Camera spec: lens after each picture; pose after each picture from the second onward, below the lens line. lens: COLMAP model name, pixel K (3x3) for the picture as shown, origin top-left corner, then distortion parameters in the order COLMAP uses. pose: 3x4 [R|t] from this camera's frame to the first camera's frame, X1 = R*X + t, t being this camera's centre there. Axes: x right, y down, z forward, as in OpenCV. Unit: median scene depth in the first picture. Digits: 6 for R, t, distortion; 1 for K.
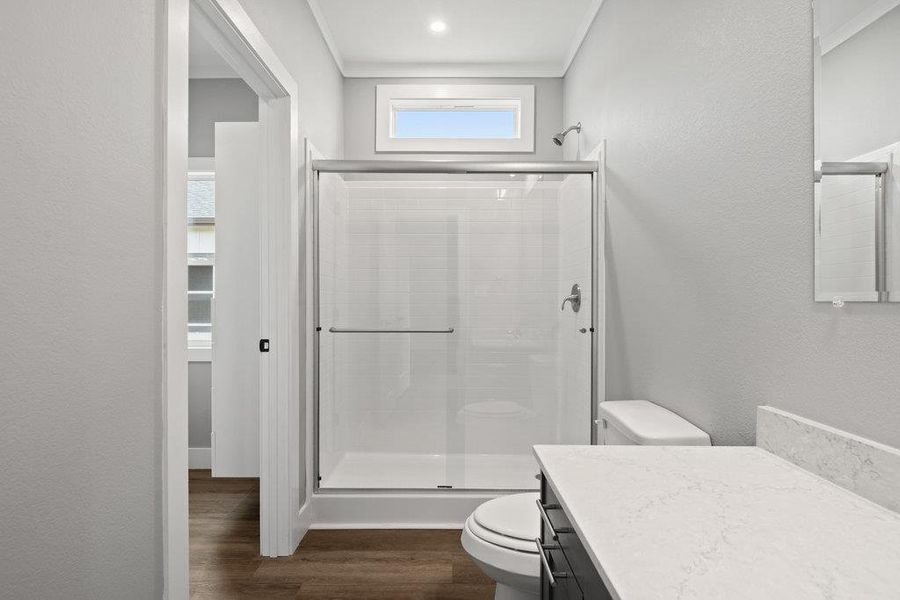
lens RADIAL K [[438.1, 0, 451.3], [0, 438.1, 295.0], [0, 0, 1]] dist [-0.002463, -0.004412]
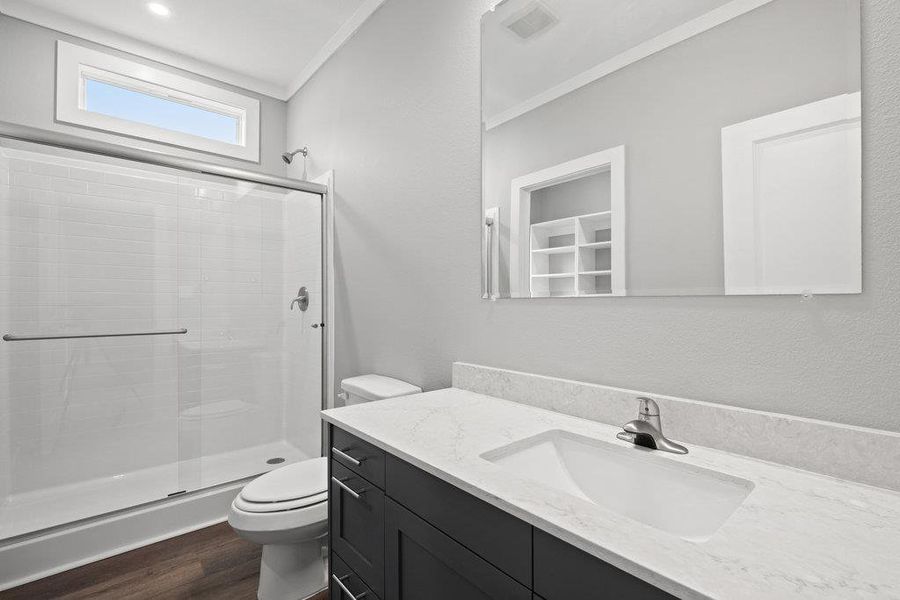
lens RADIAL K [[407.5, 0, 440.9], [0, 407.5, 301.9], [0, 0, 1]] dist [-0.003840, -0.002940]
pose [[0.759749, -0.000359, 0.650216, -0.154341], [-0.001513, 0.999996, 0.002321, 0.012562], [-0.650214, -0.002747, 0.759746, -0.058271]]
